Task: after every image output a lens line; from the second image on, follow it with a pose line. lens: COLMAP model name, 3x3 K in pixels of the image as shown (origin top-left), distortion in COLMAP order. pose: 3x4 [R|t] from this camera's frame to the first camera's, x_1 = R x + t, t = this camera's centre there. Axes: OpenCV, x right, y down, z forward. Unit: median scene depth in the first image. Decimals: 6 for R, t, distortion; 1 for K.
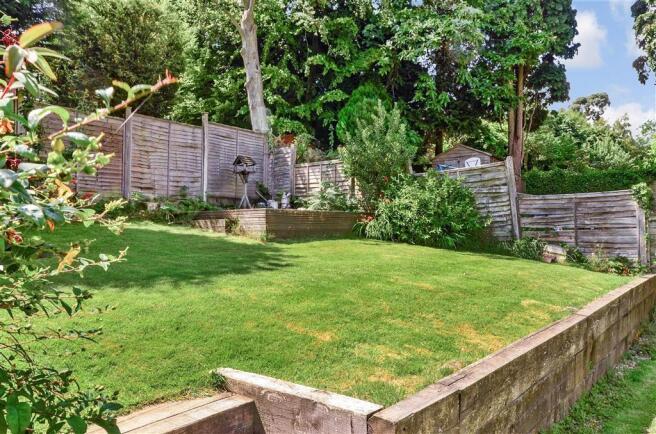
lens RADIAL K [[484.5, 0, 330.1], [0, 484.5, 212.7], [0, 0, 1]] dist [0.041138, 0.003563]
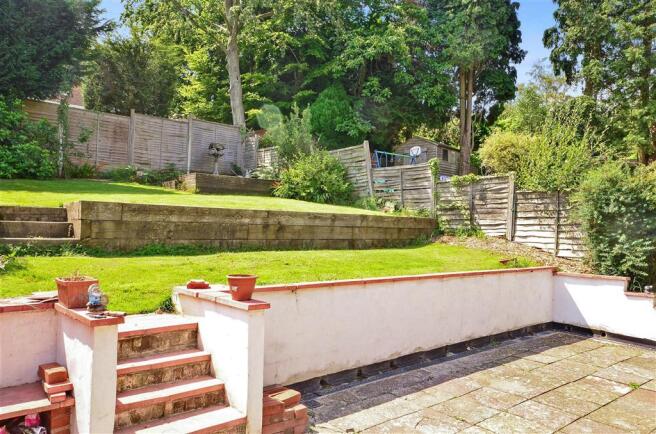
lens RADIAL K [[496.0, 0, 326.1], [0, 496.0, 222.2], [0, 0, 1]] dist [-0.007007, -0.001996]
pose [[0.984206, 0.028230, -0.174764, 0.393627], [-0.025070, 0.999480, 0.020264, 0.075174], [0.175245, -0.015562, 0.984402, -0.356827]]
